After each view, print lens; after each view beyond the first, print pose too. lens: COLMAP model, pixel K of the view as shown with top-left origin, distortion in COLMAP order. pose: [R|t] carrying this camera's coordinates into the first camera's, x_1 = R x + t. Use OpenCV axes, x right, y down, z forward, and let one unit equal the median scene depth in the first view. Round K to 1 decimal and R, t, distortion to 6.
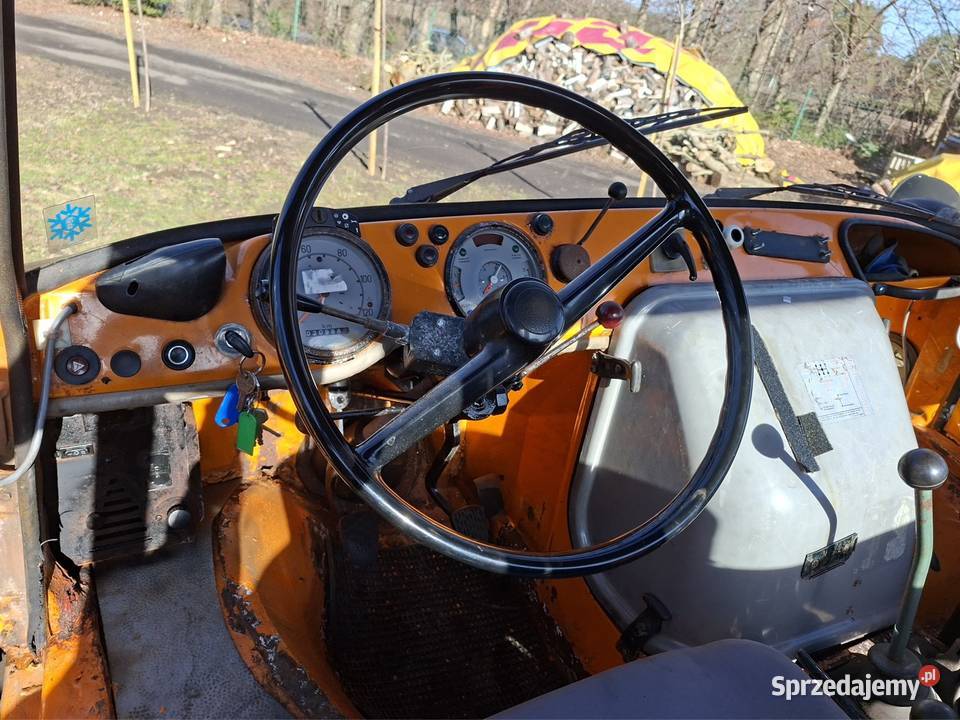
lens RADIAL K [[787.6, 0, 464.3], [0, 787.6, 354.5], [0, 0, 1]] dist [0.004715, -0.005179]
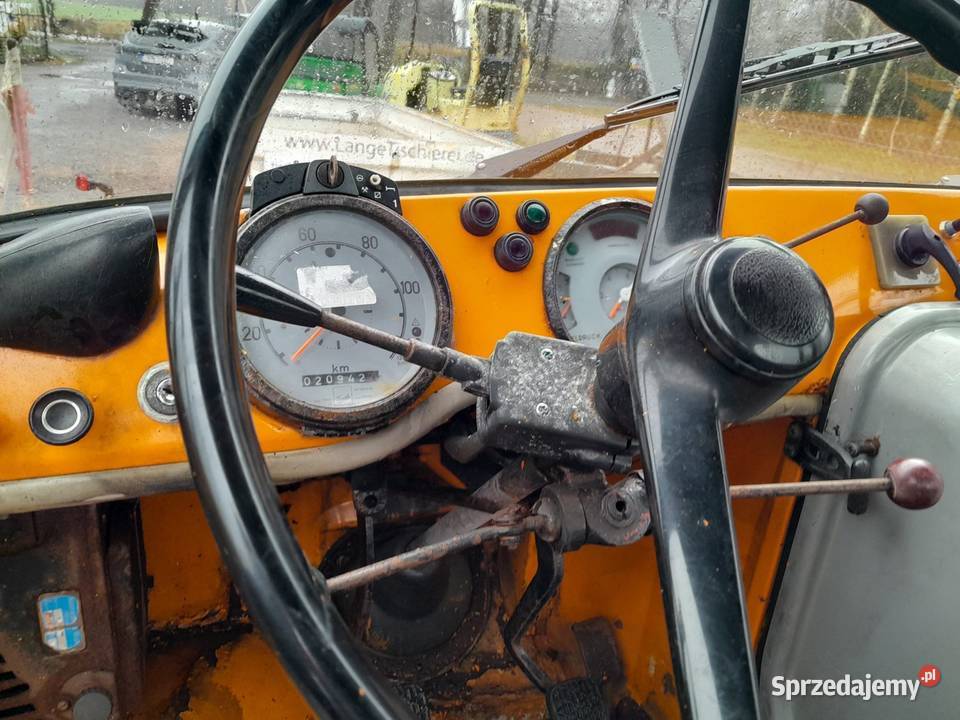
lens RADIAL K [[787.6, 0, 464.3], [0, 787.6, 354.5], [0, 0, 1]] dist [0.004715, -0.005179]
pose [[0.995836, -0.011126, -0.090477, -0.035387], [0.000009, 0.992536, -0.121955, 0.022231], [0.091159, 0.121447, 0.988403, 0.448153]]
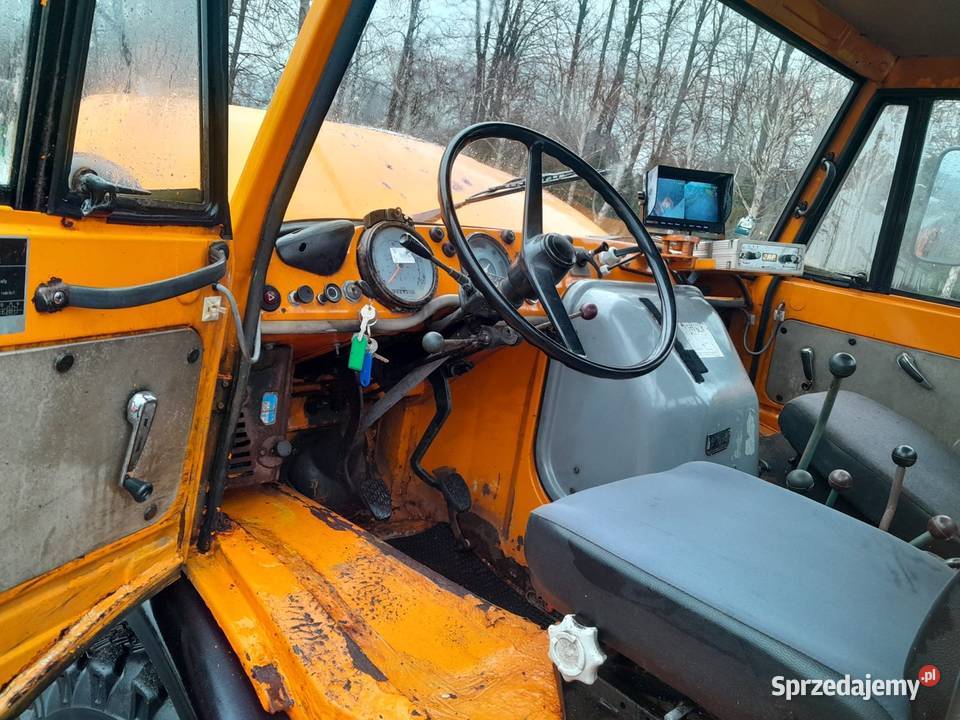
lens RADIAL K [[787.6, 0, 464.3], [0, 787.6, 354.5], [0, 0, 1]] dist [0.004715, -0.005179]
pose [[0.947817, -0.041885, 0.316051, -0.514179], [0.110894, 0.972743, -0.203652, 0.378492], [-0.298906, 0.228073, 0.926627, -0.321711]]
